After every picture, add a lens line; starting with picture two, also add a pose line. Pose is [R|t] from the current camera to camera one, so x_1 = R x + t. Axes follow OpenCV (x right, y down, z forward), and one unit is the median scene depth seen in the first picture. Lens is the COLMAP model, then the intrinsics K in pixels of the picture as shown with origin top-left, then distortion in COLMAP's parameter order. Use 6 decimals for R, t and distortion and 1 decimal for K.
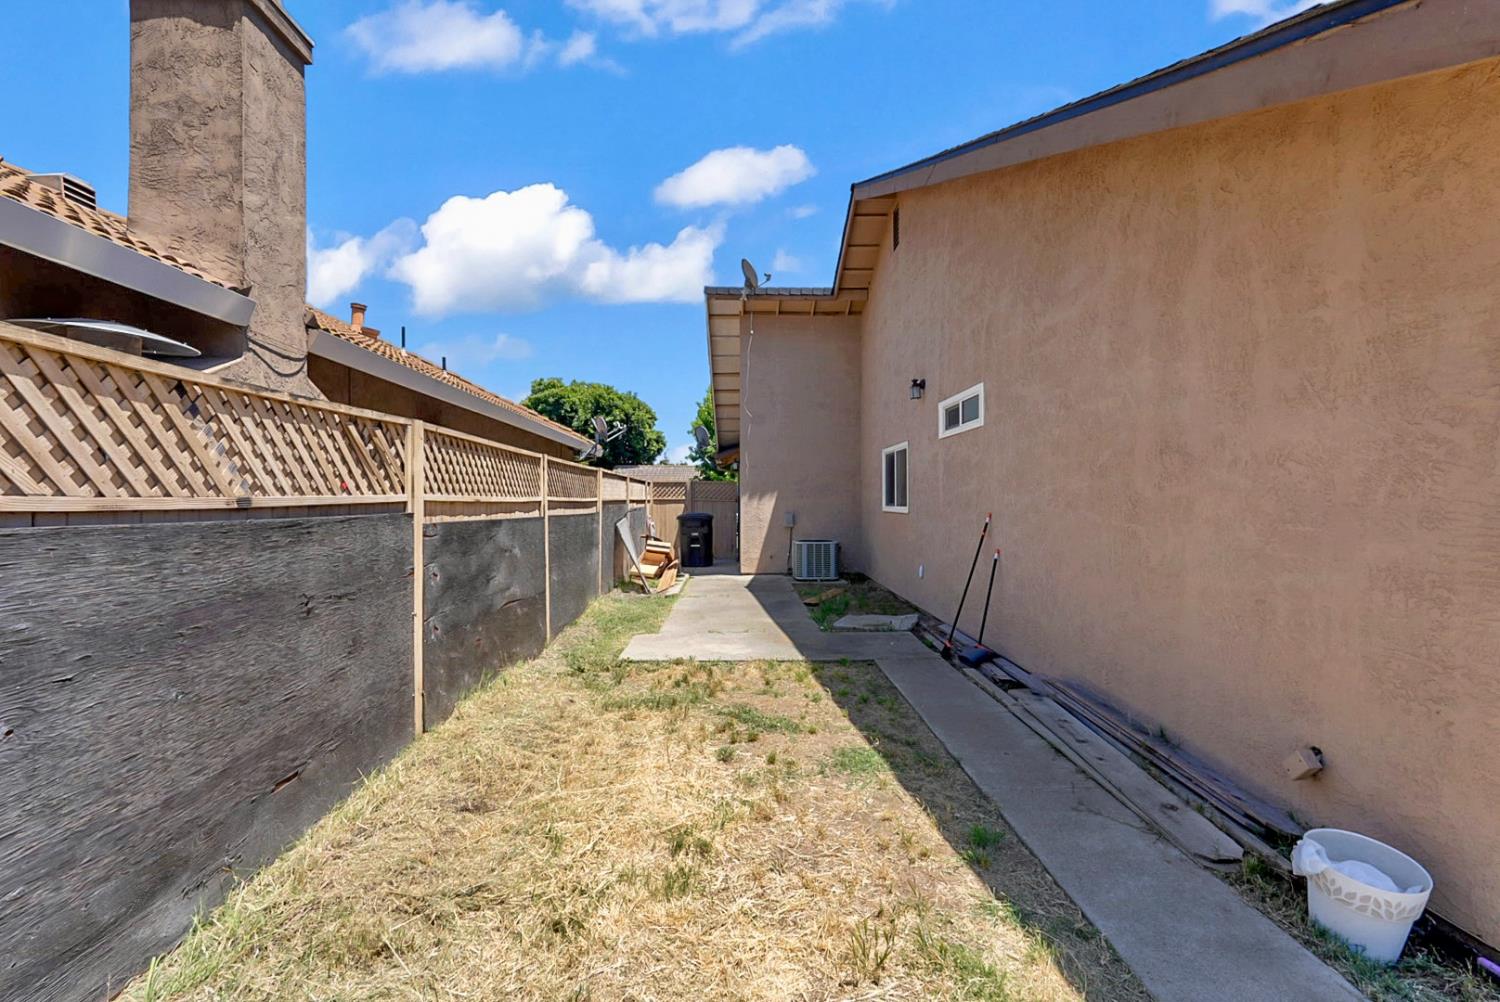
lens RADIAL K [[677.9, 0, 735.8], [0, 677.9, 501.7], [0, 0, 1]] dist [-0.001046, 0.000654]
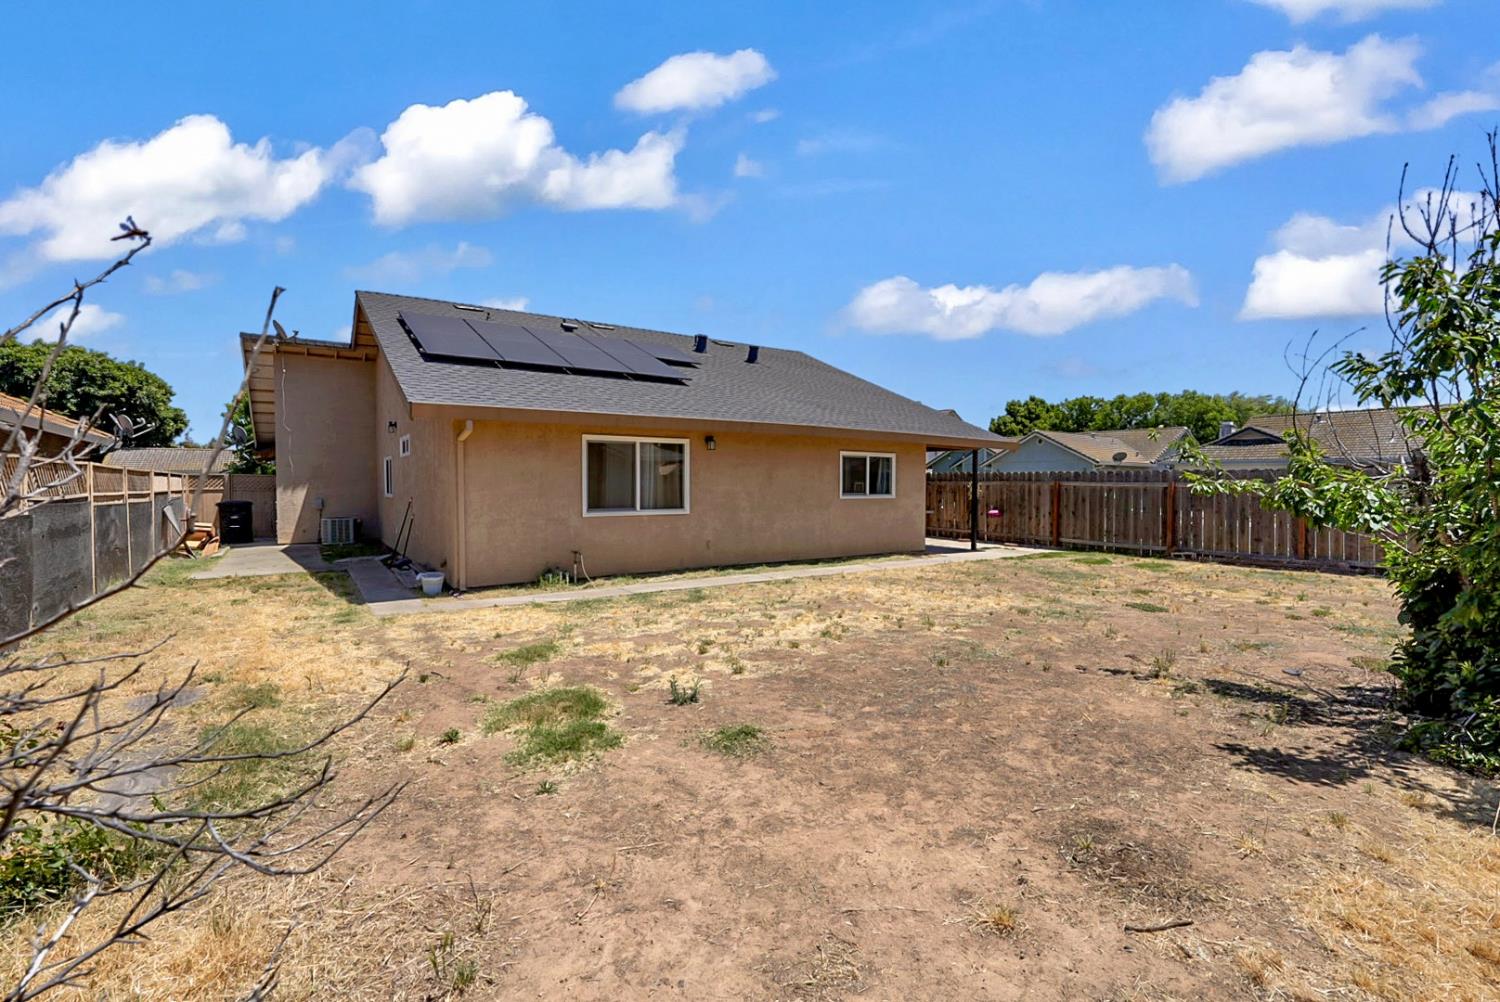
lens RADIAL K [[675.0, 0, 750.0], [0, 675.0, 501.0], [0, 0, 1]] dist [-0.011879, 0.000854]
pose [[0.824935, -0.015567, 0.565013, 0.030217], [0.003480, 0.999742, 0.022463, -0.008007], [-0.565216, -0.016564, 0.824776, -0.637531]]
